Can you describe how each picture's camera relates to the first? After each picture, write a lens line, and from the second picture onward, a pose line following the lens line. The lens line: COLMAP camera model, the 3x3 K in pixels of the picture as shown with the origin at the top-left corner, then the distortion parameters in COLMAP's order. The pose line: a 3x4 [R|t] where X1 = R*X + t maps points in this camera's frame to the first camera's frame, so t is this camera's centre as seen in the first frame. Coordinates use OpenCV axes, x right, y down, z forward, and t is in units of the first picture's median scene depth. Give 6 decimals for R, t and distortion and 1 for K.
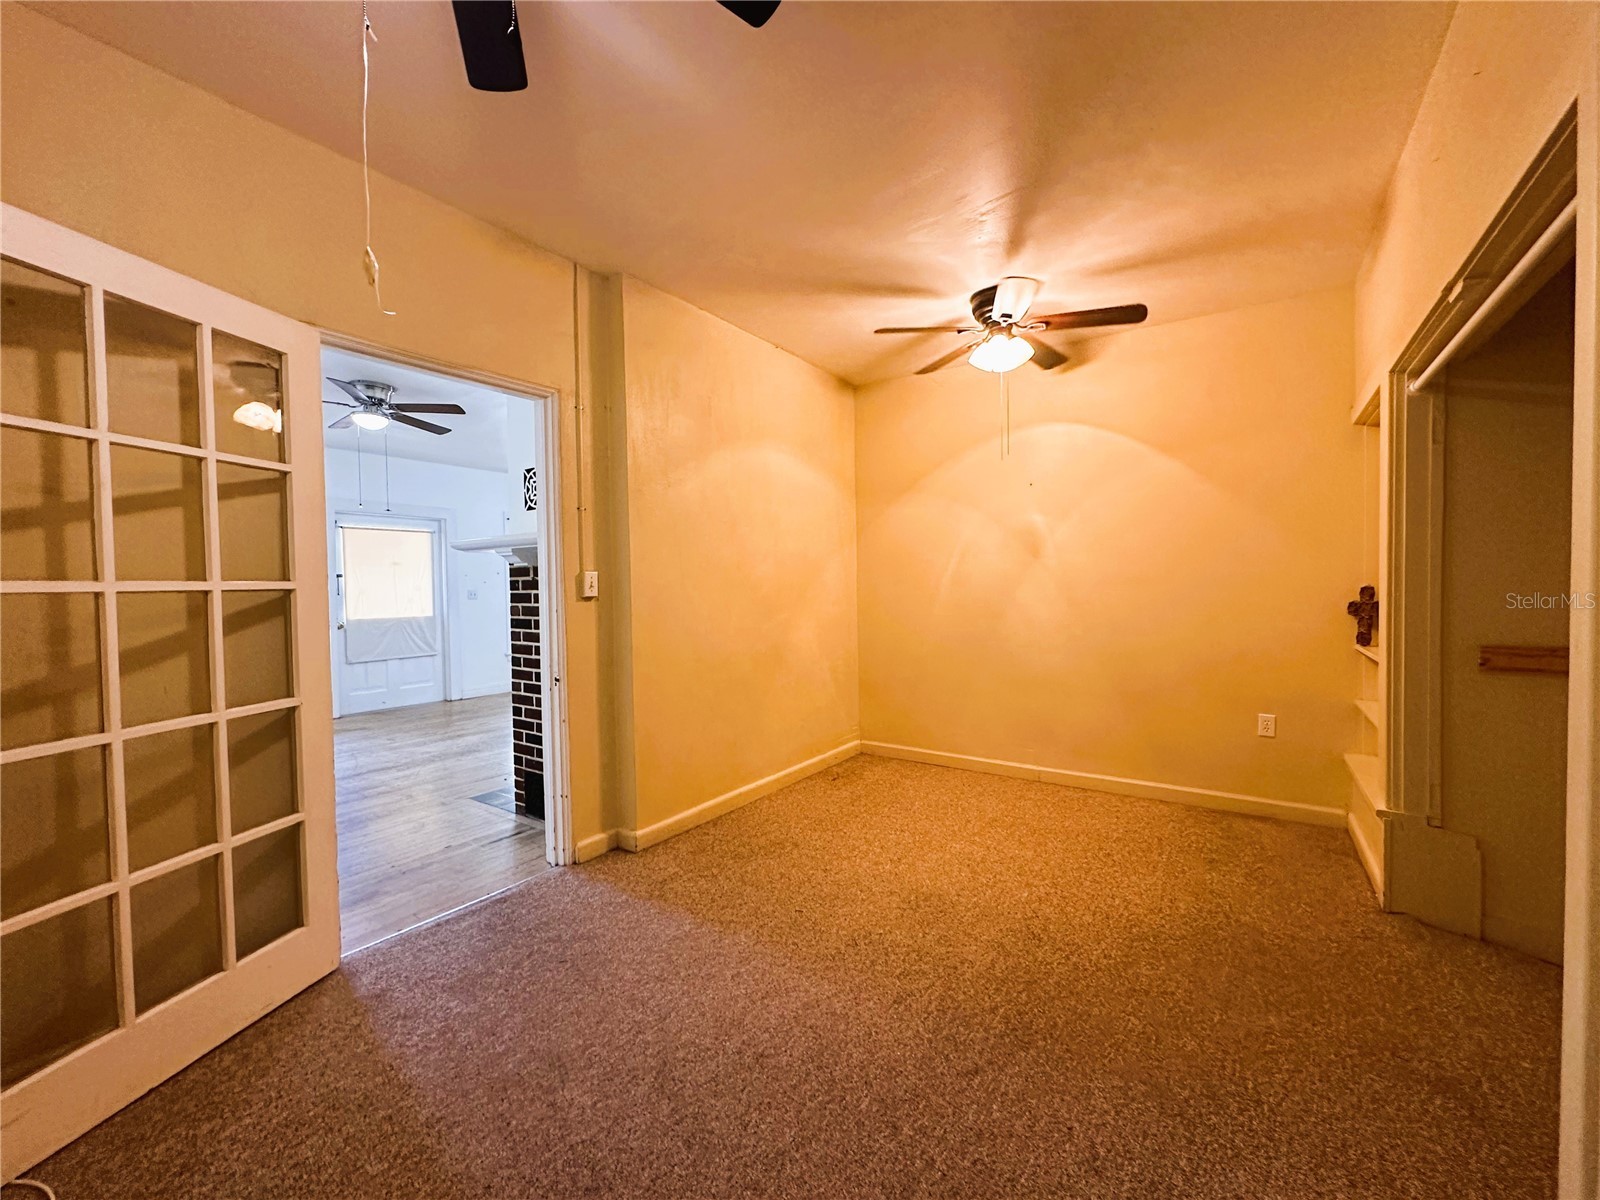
lens RADIAL K [[647.5, 0, 800.0], [0, 647.5, 600.0], [0, 0, 1]] dist [-0.001190, -0.000182]
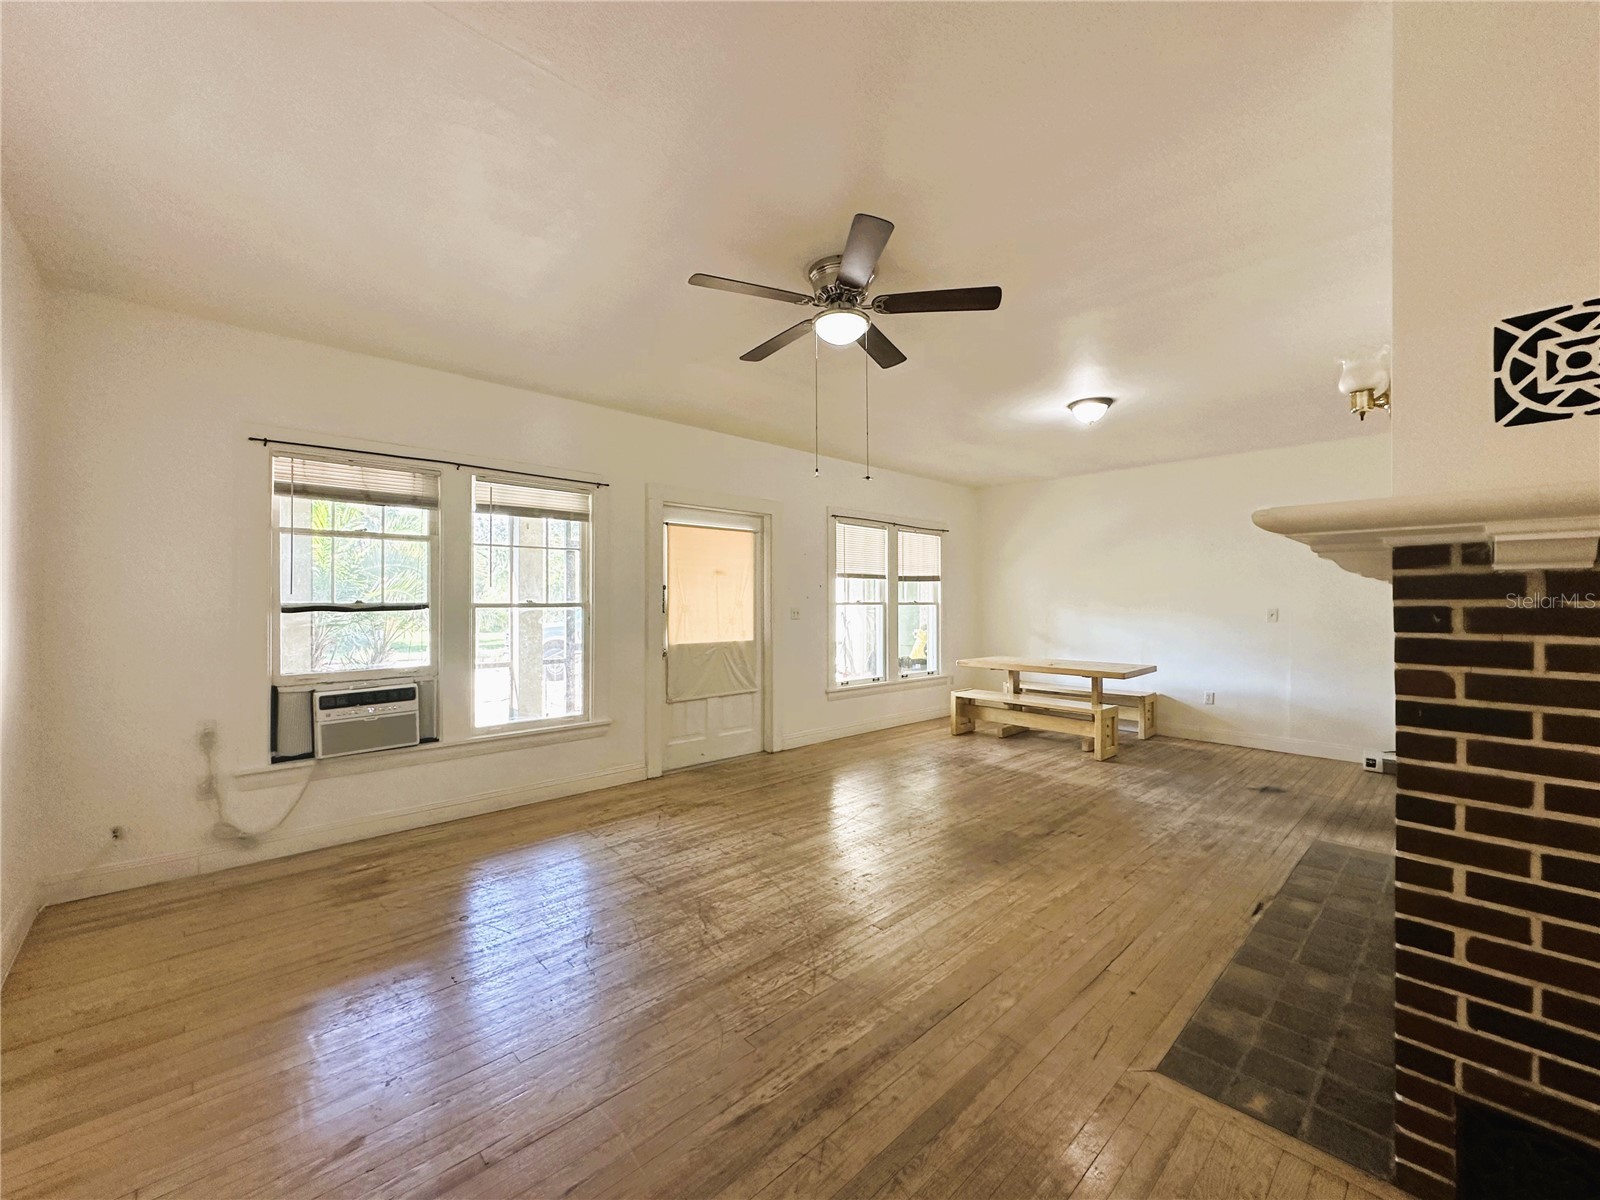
lens RADIAL K [[647.5, 0, 800.0], [0, 647.5, 600.0], [0, 0, 1]] dist [-0.001190, -0.000182]
pose [[0.979246, 0.015331, -0.202094, -0.741726], [-0.019829, 0.999598, -0.020248, -0.018976], [0.201702, 0.023835, 0.979157, 0.535169]]
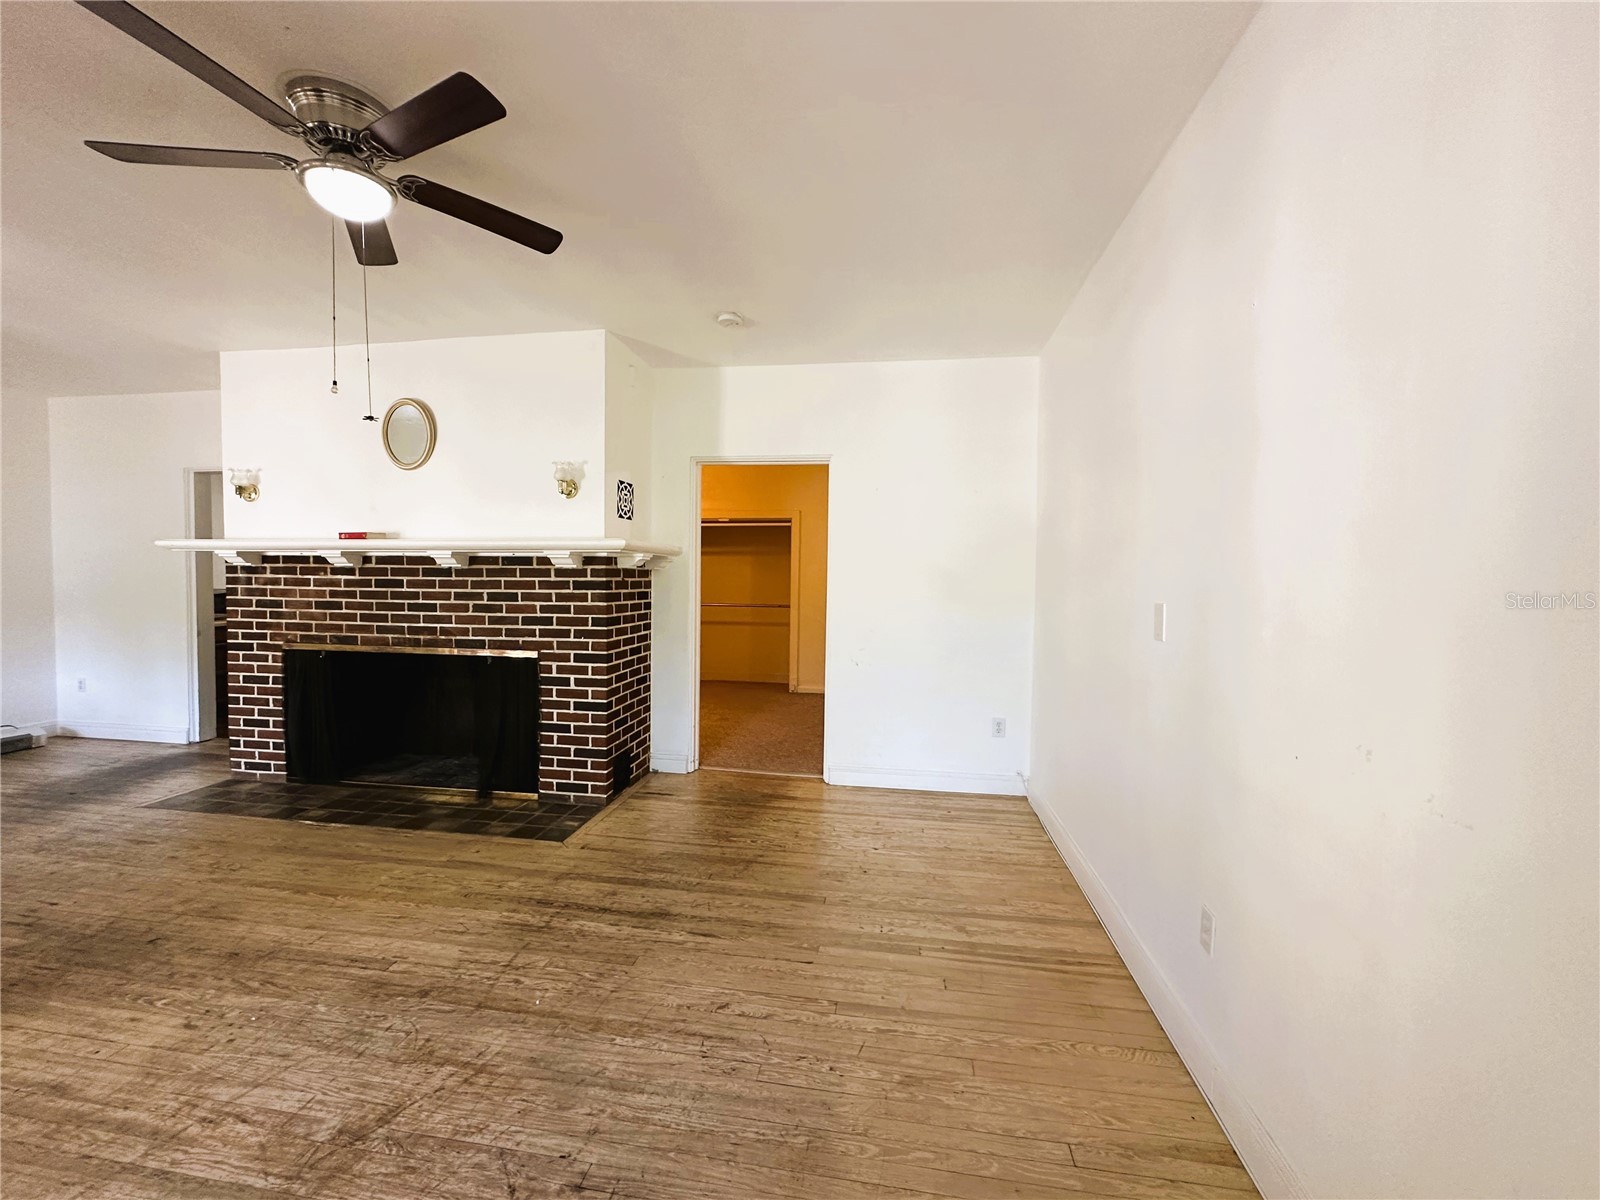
lens RADIAL K [[647.5, 0, 800.0], [0, 647.5, 600.0], [0, 0, 1]] dist [-0.001190, -0.000182]
pose [[-0.450207, -0.022758, 0.892634, -1.523819], [0.013235, 0.999395, 0.032155, -0.028341], [-0.892826, 0.026290, -0.449633, 1.204842]]
